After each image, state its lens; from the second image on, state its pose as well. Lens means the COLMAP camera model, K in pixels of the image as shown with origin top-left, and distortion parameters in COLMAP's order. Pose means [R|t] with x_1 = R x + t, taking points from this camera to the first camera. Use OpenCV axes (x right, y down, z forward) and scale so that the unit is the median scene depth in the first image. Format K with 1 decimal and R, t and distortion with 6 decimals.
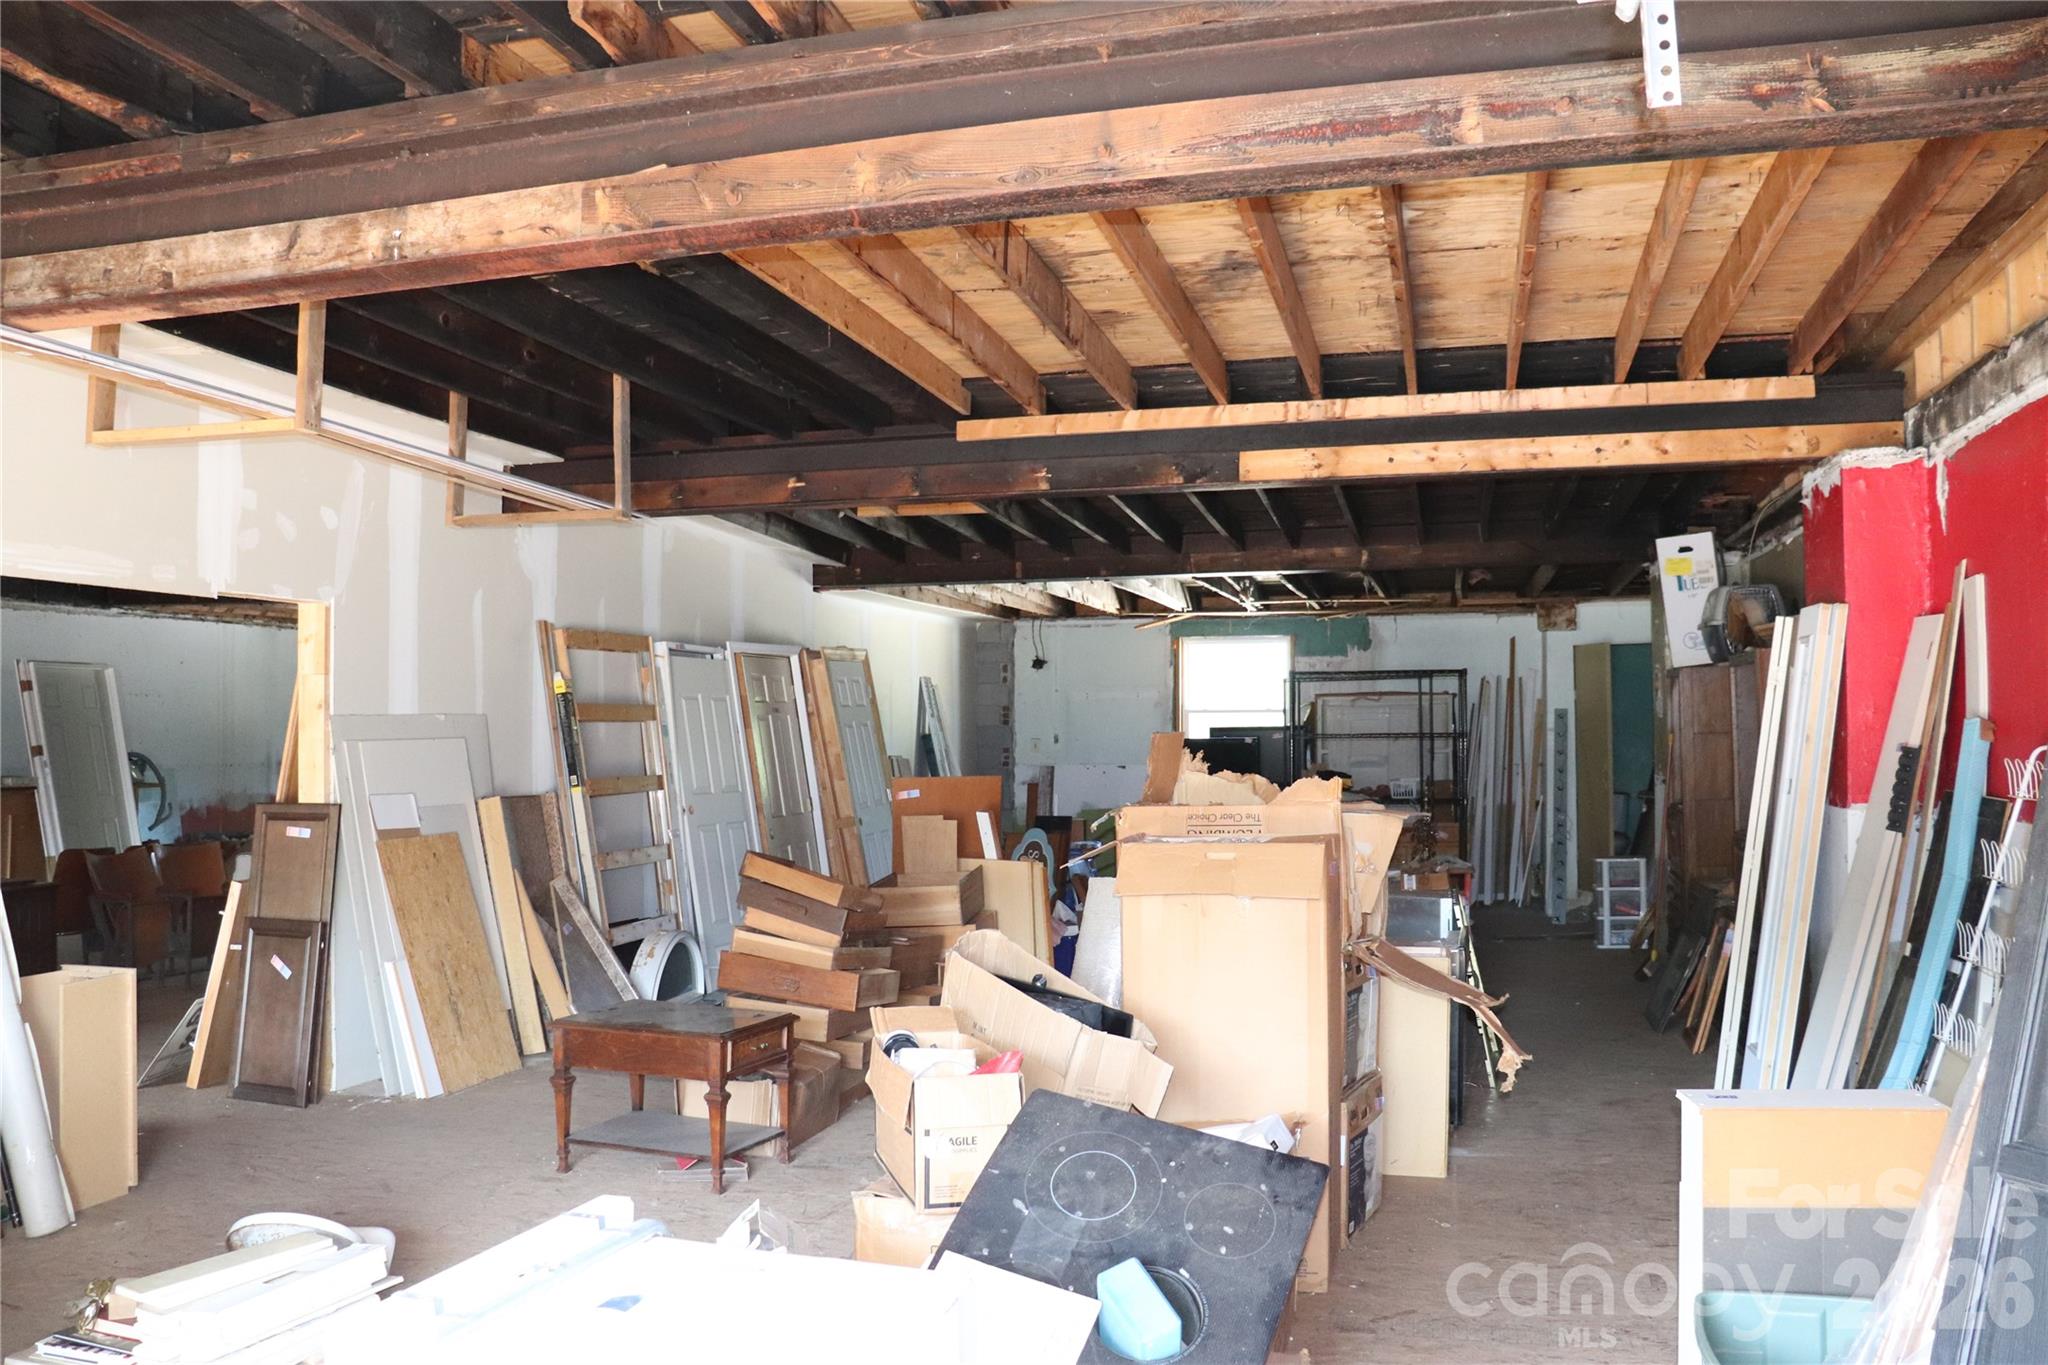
lens RADIAL K [[1691.2, 0, 1024.0], [0, 1691.2, 682.5], [0, 0, 1]] dist [-0.172930, 0.165596]
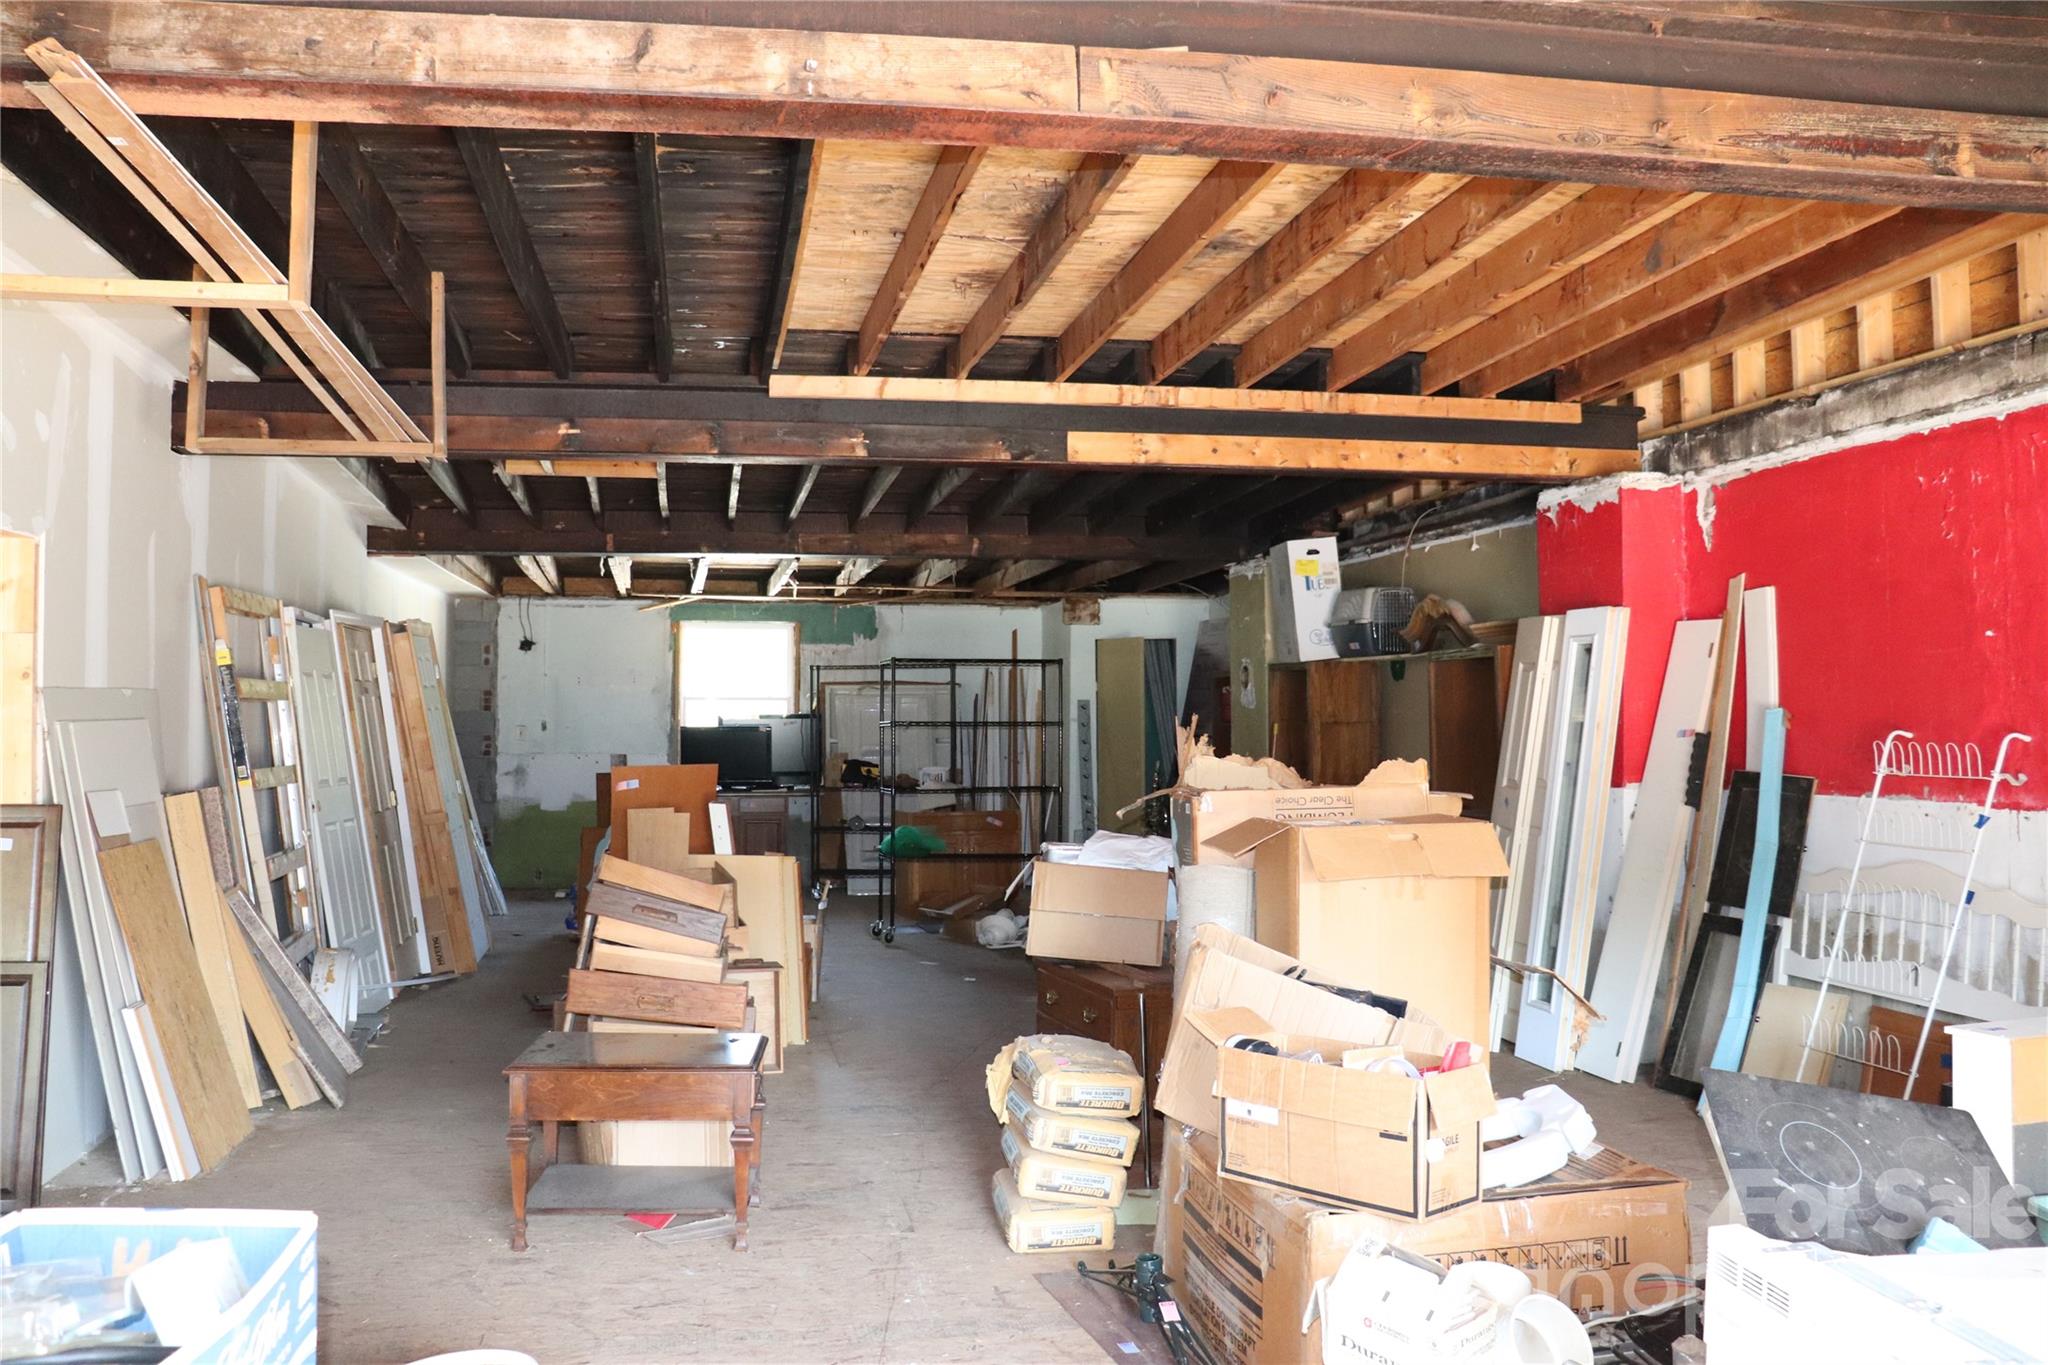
lens RADIAL K [[1691.2, 0, 1024.0], [0, 1691.2, 682.5], [0, 0, 1]] dist [-0.172930, 0.165596]
pose [[0.898601, 0.015207, 0.438504, -0.365557], [-0.017297, 0.999850, 0.000771, 0.009942], [-0.438426, -0.008278, 0.898729, 0.144440]]
